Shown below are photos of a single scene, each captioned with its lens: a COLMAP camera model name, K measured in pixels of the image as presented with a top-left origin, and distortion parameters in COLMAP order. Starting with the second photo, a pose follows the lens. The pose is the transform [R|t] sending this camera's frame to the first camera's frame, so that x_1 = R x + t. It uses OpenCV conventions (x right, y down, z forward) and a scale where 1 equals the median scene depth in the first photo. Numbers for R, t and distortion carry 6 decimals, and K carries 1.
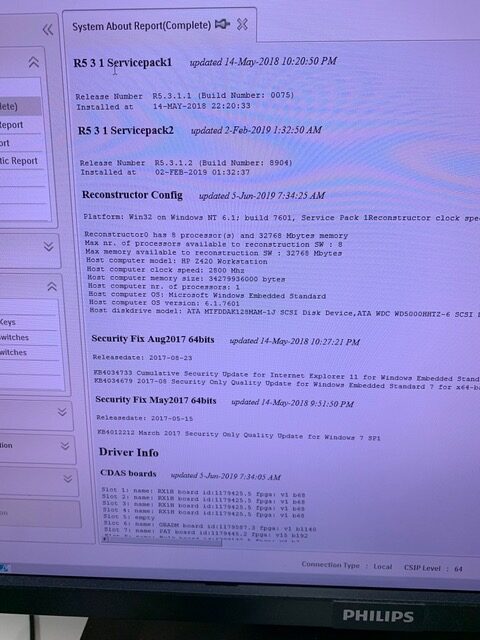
lens RADIAL K [[525.7, 0, 235.7], [0, 525.7, 318.4], [0, 0, 1]] dist [-0.015835, 0.003767]
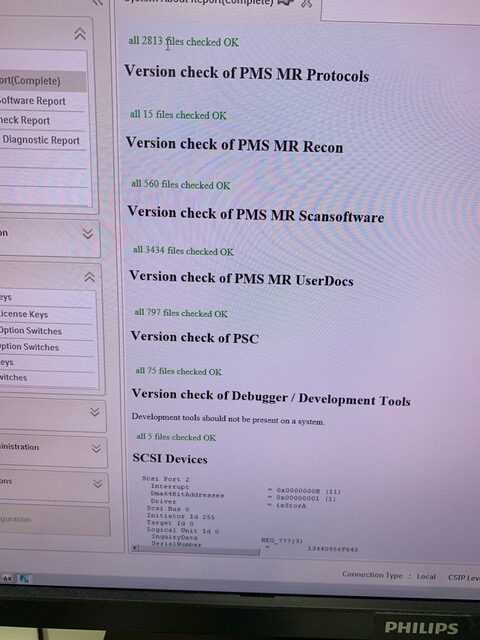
lens RADIAL K [[525.7, 0, 233.1], [0, 525.7, 325.3], [0, 0, 1]] dist [-0.015835, 0.003767]
pose [[0.999219, 0.015978, 0.036143, -0.117719], [-0.015857, 0.999868, -0.003627, 0.022660], [-0.036196, 0.003051, 0.999340, 0.052835]]
